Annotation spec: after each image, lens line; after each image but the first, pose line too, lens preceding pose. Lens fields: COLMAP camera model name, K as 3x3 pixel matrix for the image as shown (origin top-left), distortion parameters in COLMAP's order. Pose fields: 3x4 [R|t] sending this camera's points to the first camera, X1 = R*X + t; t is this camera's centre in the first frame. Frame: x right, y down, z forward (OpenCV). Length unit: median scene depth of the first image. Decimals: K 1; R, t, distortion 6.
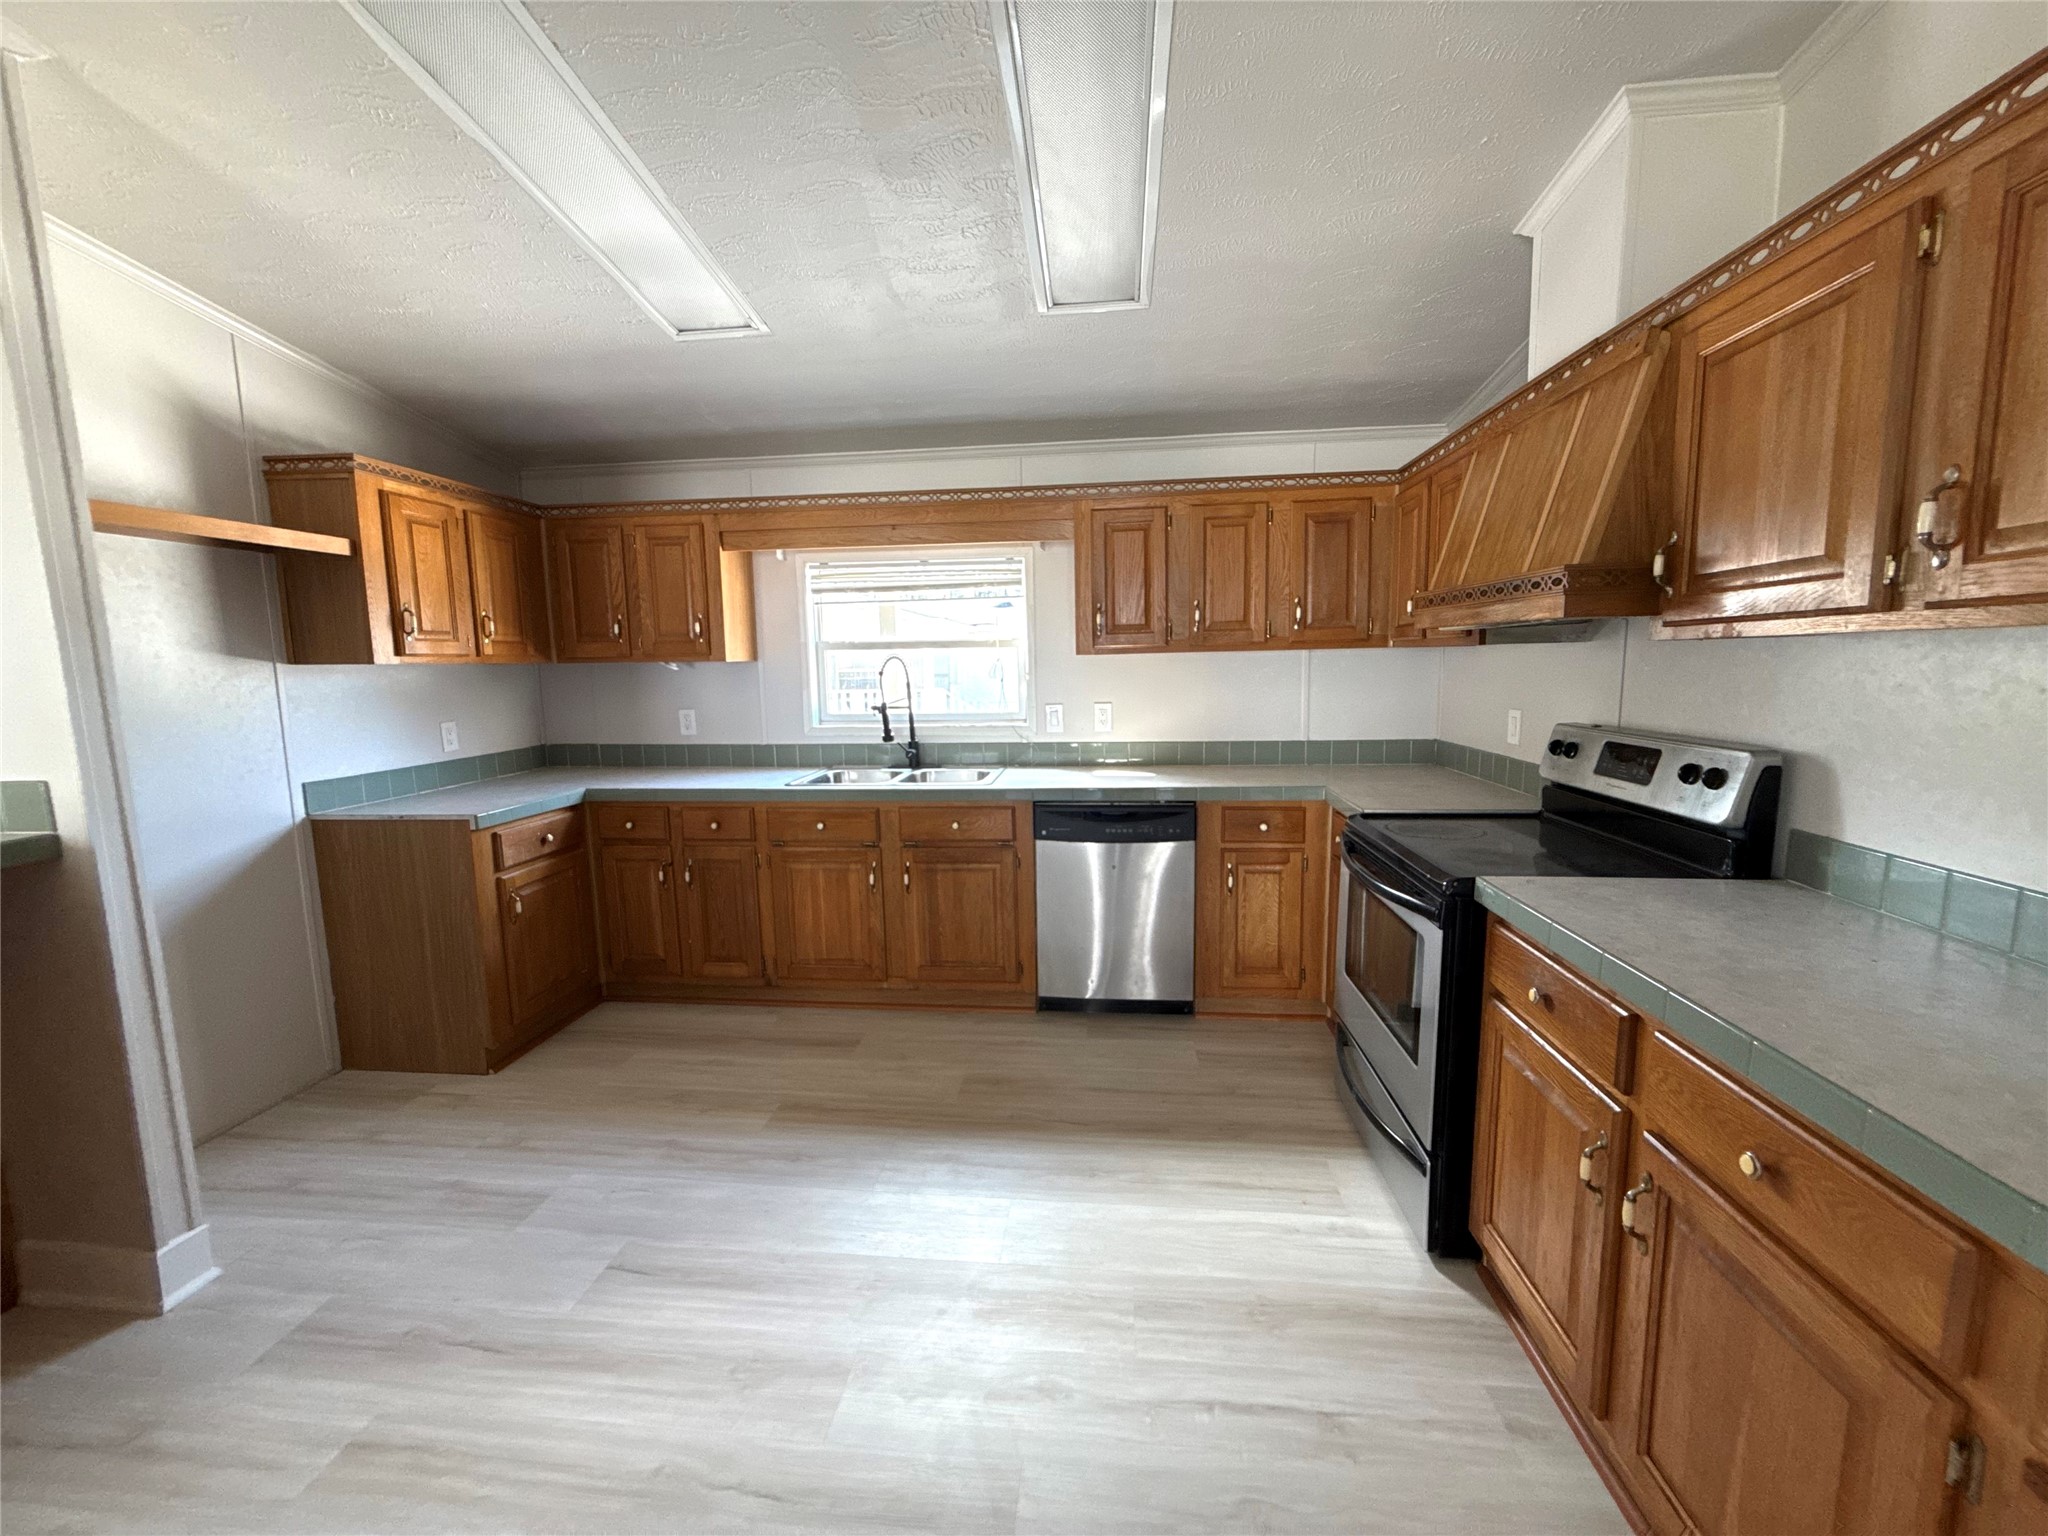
lens RADIAL K [[813.3, 0, 1023.9], [0, 813.3, 765.9], [0, 0, 1]] dist [-0.002958, 0.000325]
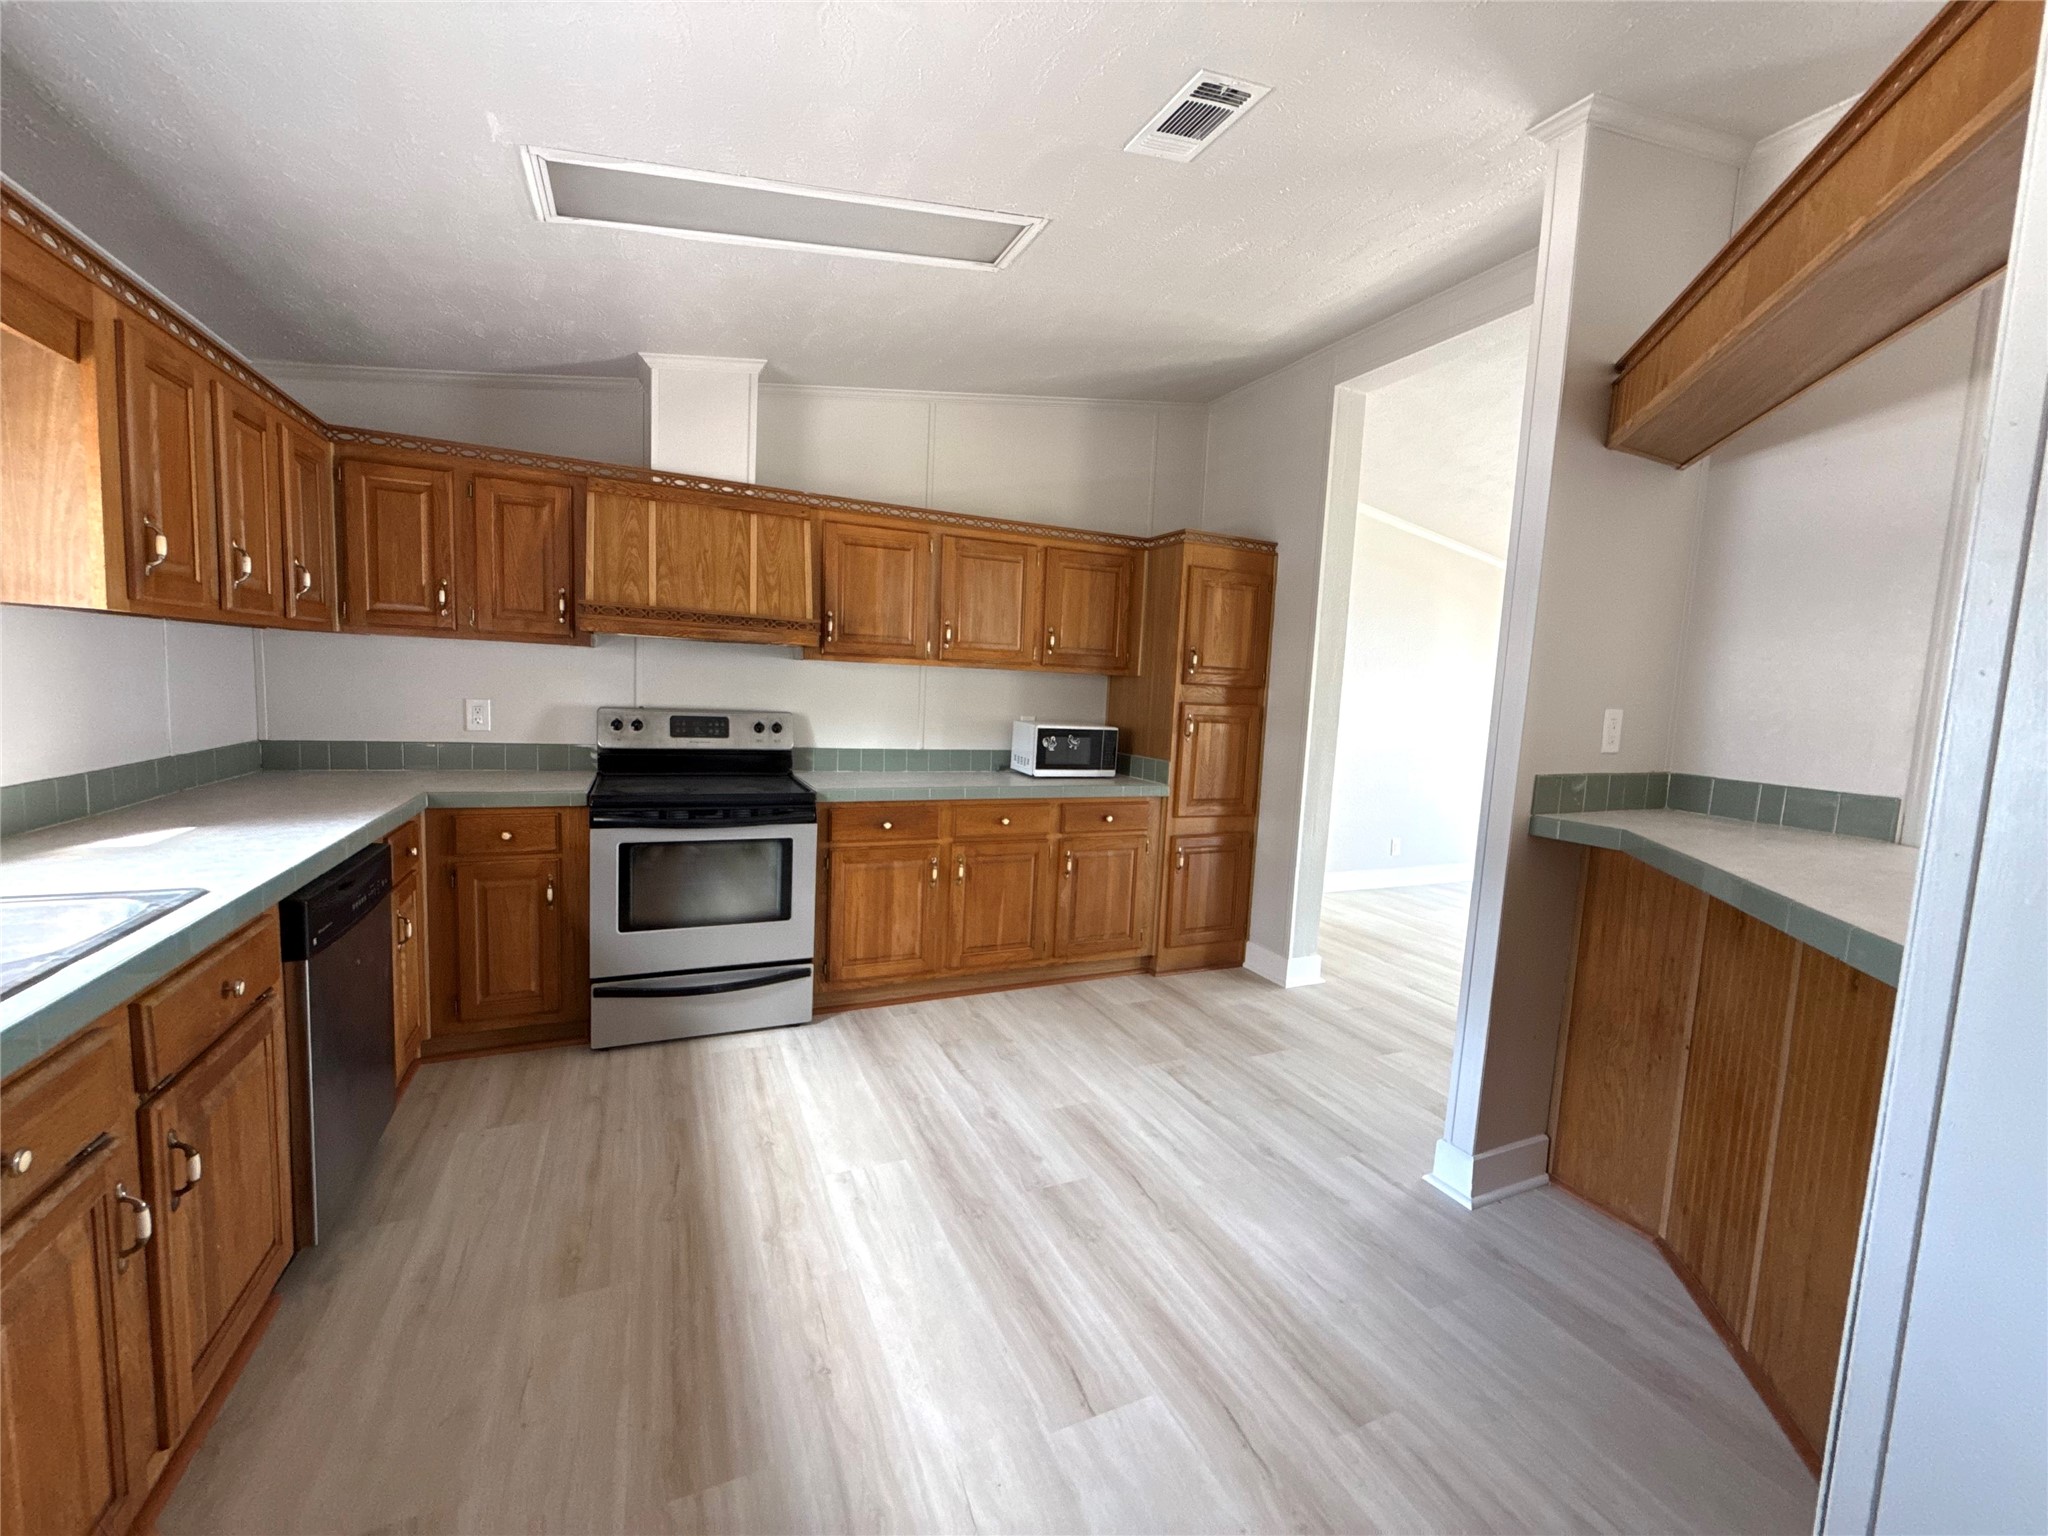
lens RADIAL K [[813.3, 0, 1024.1], [0, 813.3, 766.0], [0, 0, 1]] dist [-0.002958, 0.000325]
pose [[-0.508755, -0.090081, 0.856186, -0.709413], [0.073835, 0.986281, 0.147642, -0.084719], [-0.857739, 0.138330, -0.495124, 0.877738]]
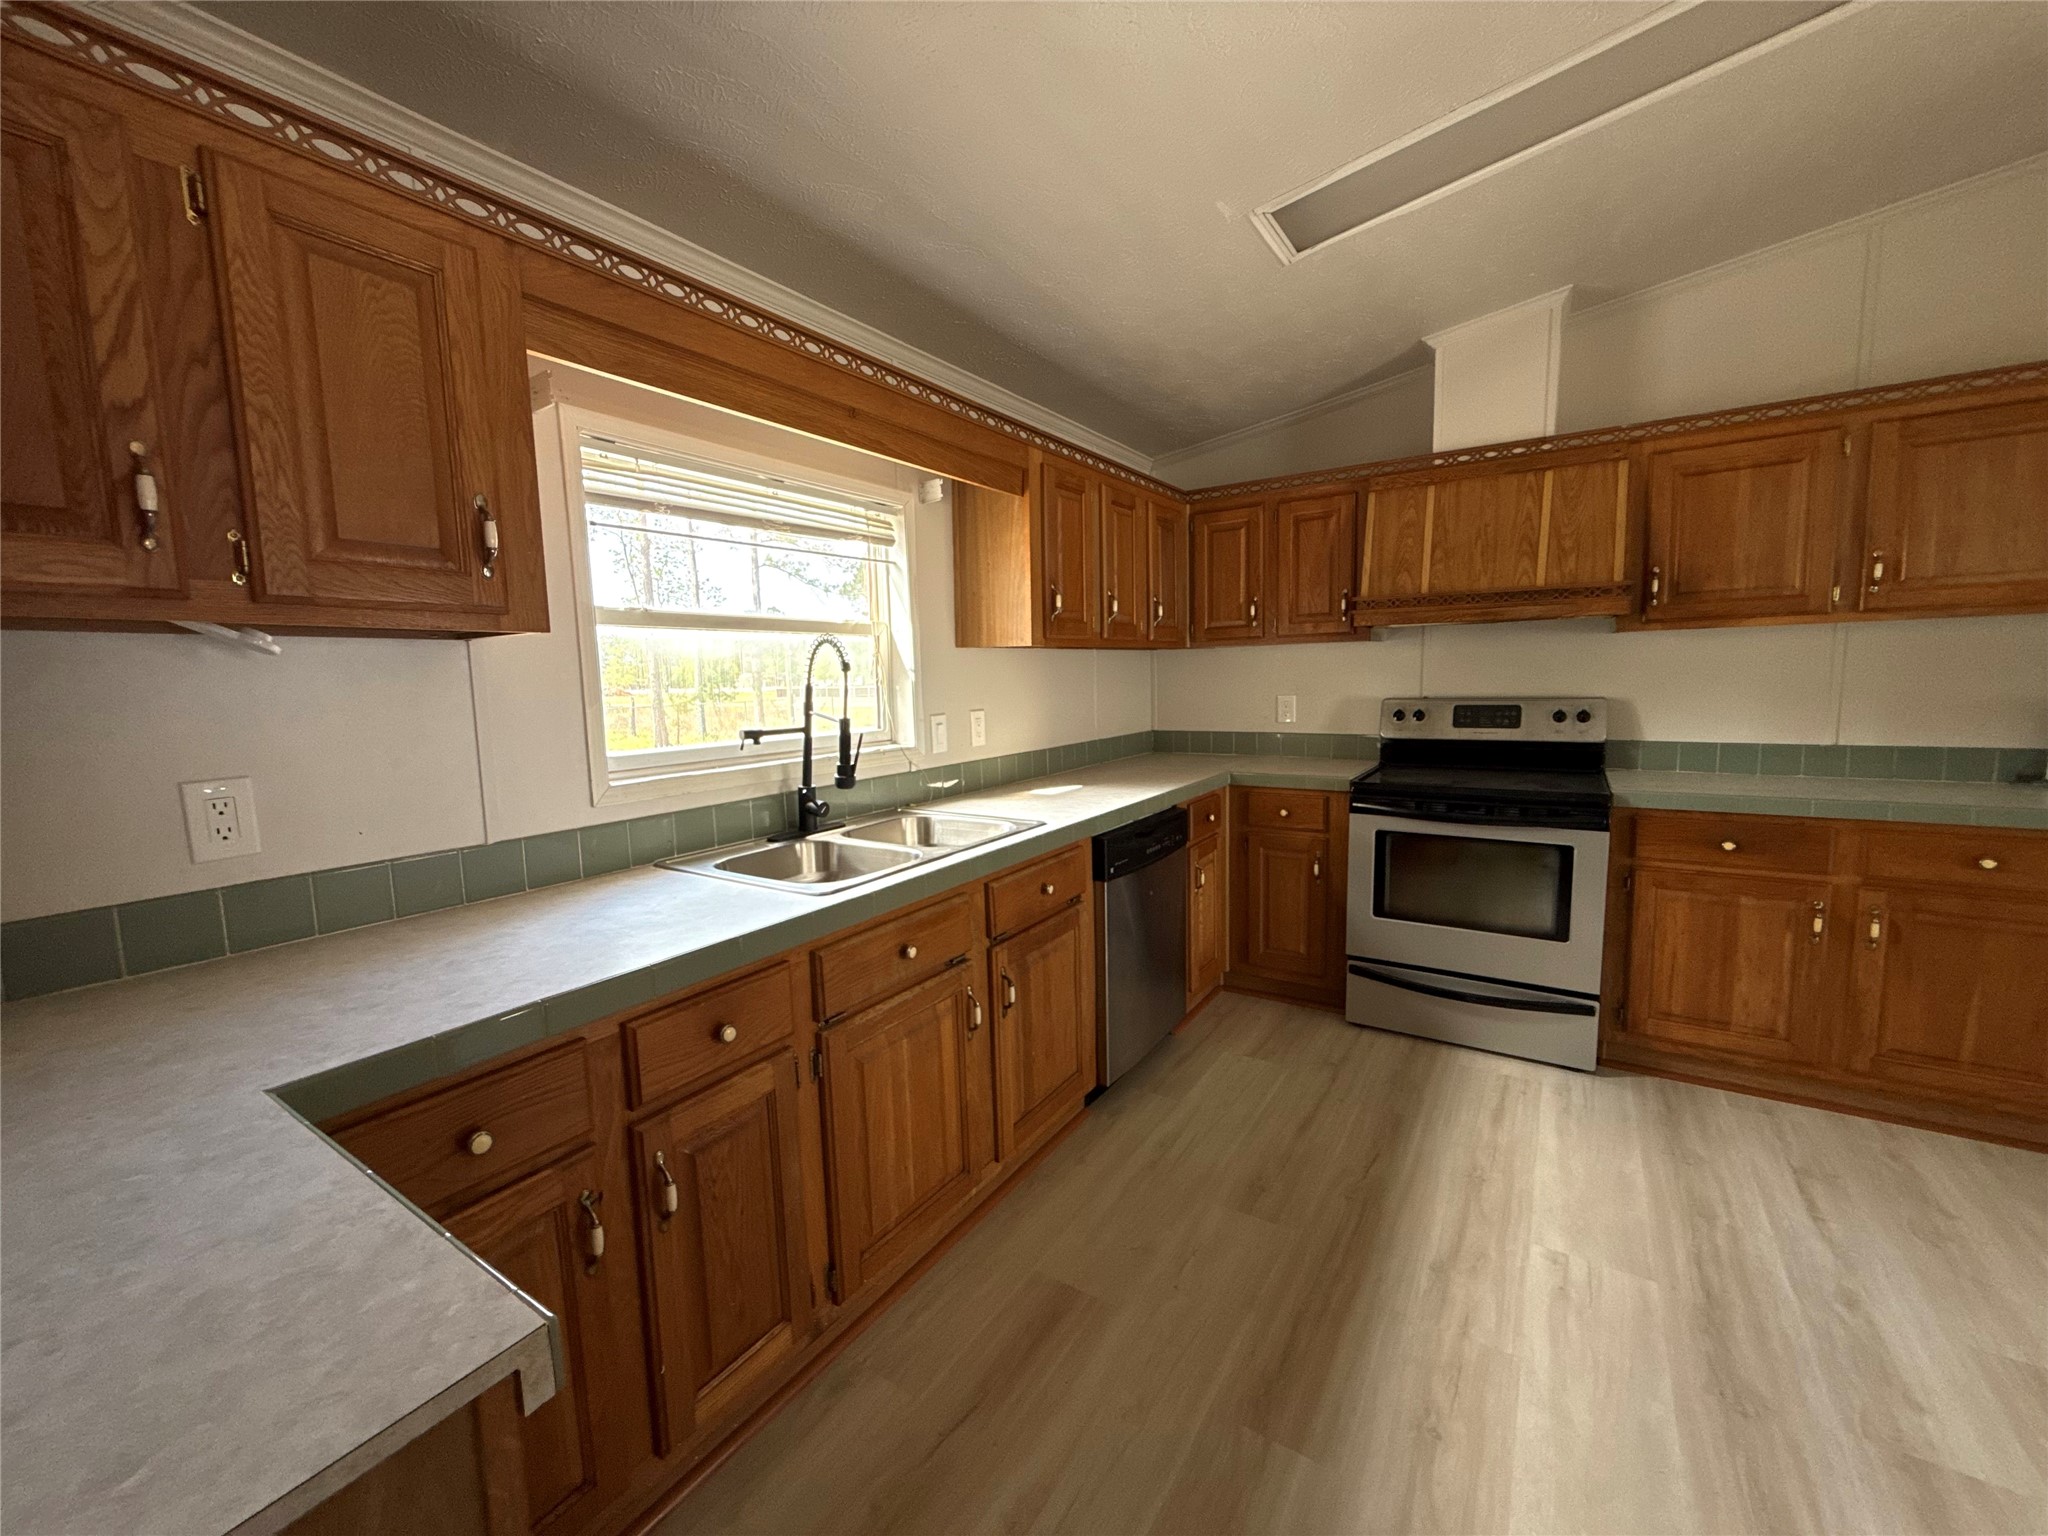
lens RADIAL K [[813.3, 0, 1022.9], [0, 813.3, 765.2], [0, 0, 1]] dist [-0.002958, 0.000325]
pose [[0.466292, -0.093226, 0.879705, -0.713236], [0.131657, 0.990670, 0.035201, -0.057520], [-0.874779, 0.099405, 0.474215, 0.727229]]
